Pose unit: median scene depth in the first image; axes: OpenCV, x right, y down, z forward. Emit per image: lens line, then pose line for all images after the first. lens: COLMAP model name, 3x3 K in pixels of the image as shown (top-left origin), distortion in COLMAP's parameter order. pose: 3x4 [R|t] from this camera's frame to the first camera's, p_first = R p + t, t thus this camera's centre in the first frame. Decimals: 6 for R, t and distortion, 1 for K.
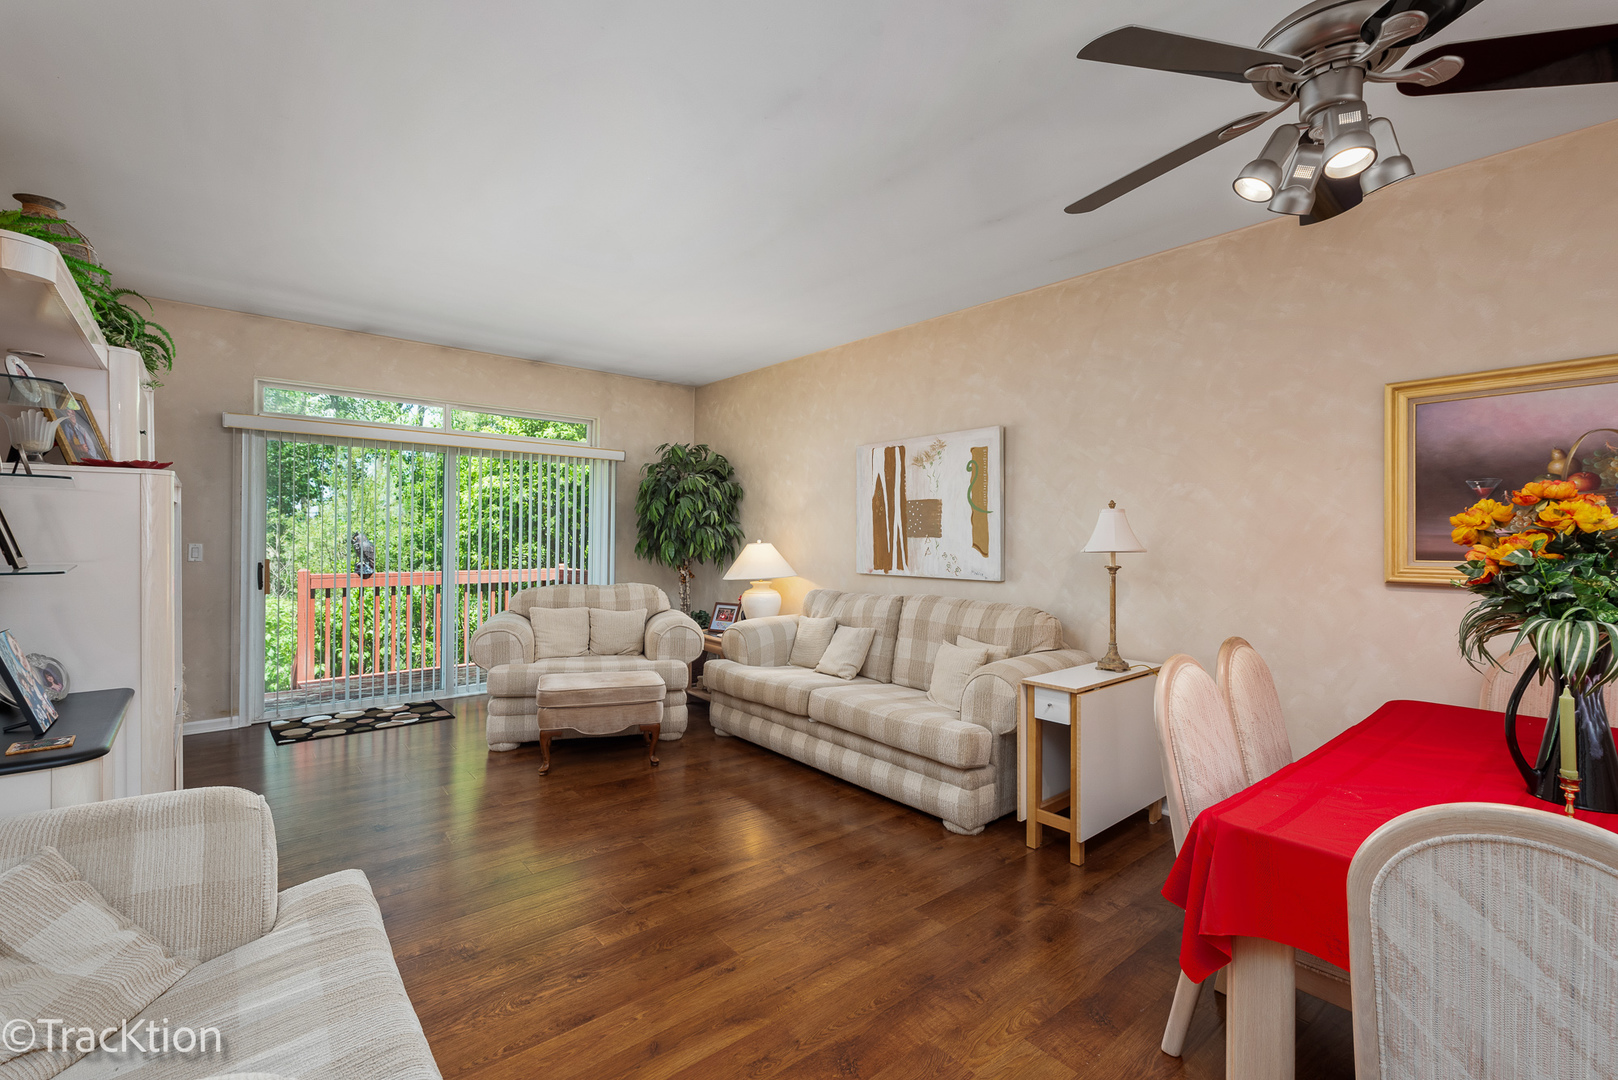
lens RADIAL K [[719.0, 0, 812.2], [0, 719.0, 536.1], [0, 0, 1]] dist [0.012362, -0.001353]
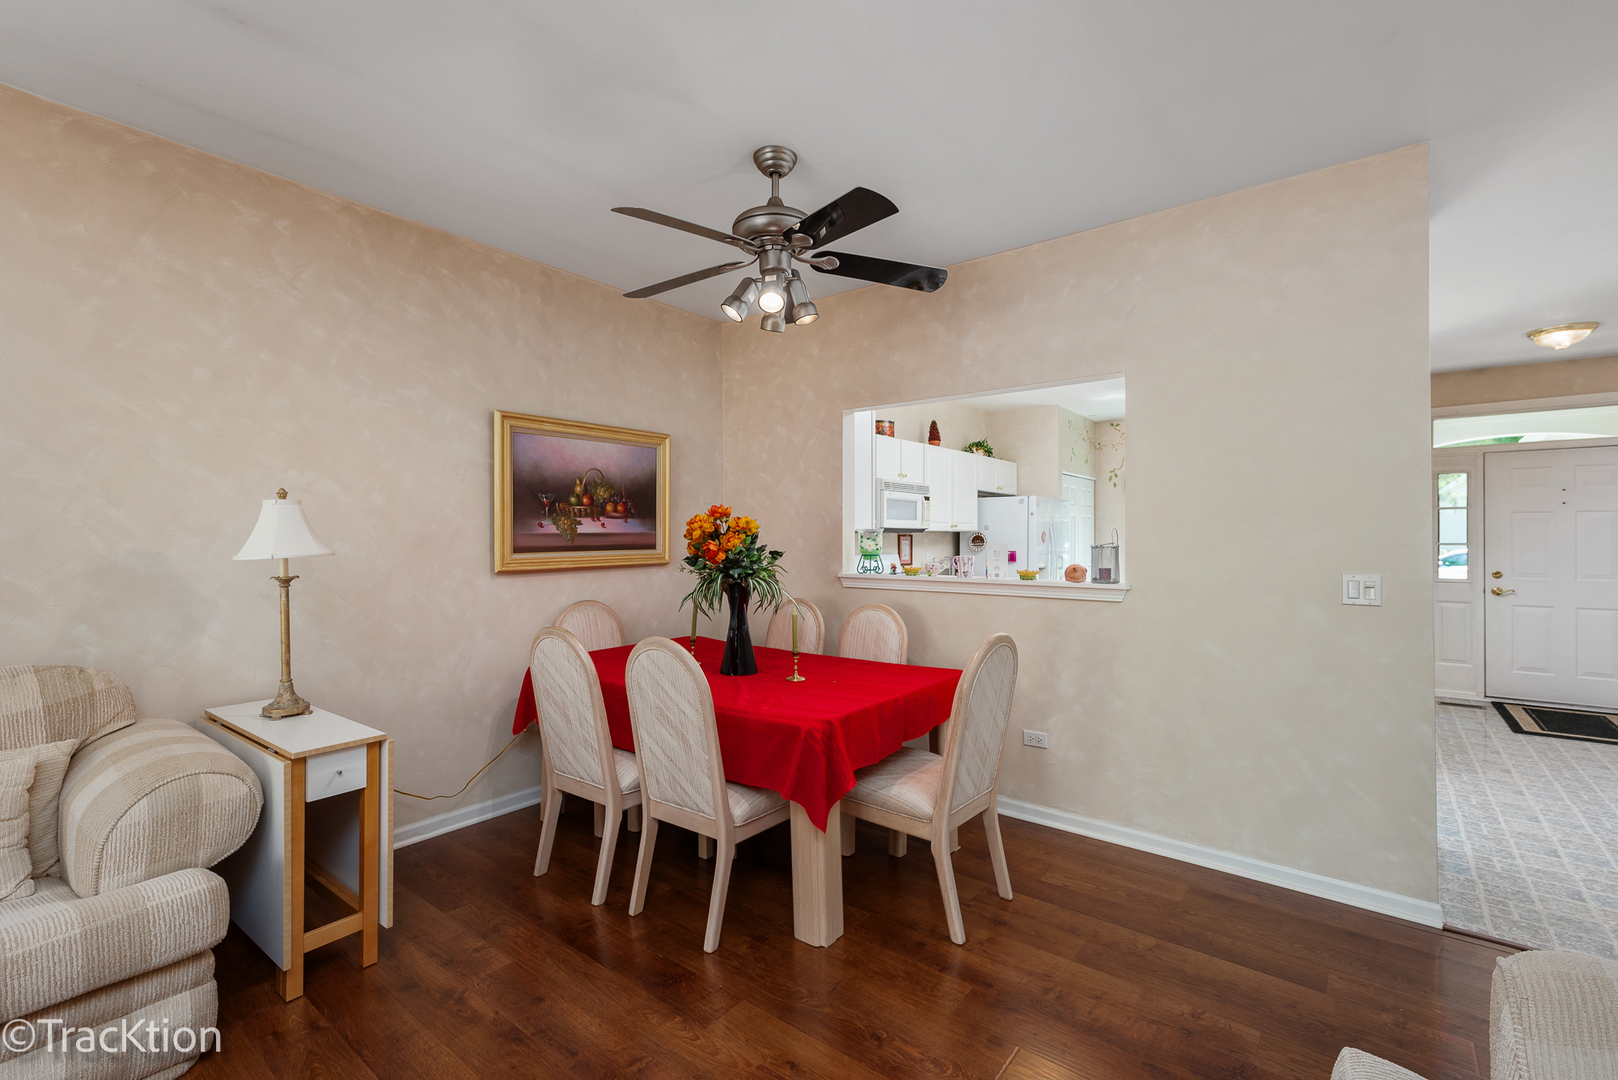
lens RADIAL K [[719.0, 0, 807.8], [0, 719.0, 536.4], [0, 0, 1]] dist [0.012362, -0.001353]
pose [[-0.209254, -0.009686, 0.977813, -0.508244], [-0.002656, 0.999953, 0.009337, -0.009945], [-0.977858, -0.000643, -0.209270, 0.743296]]
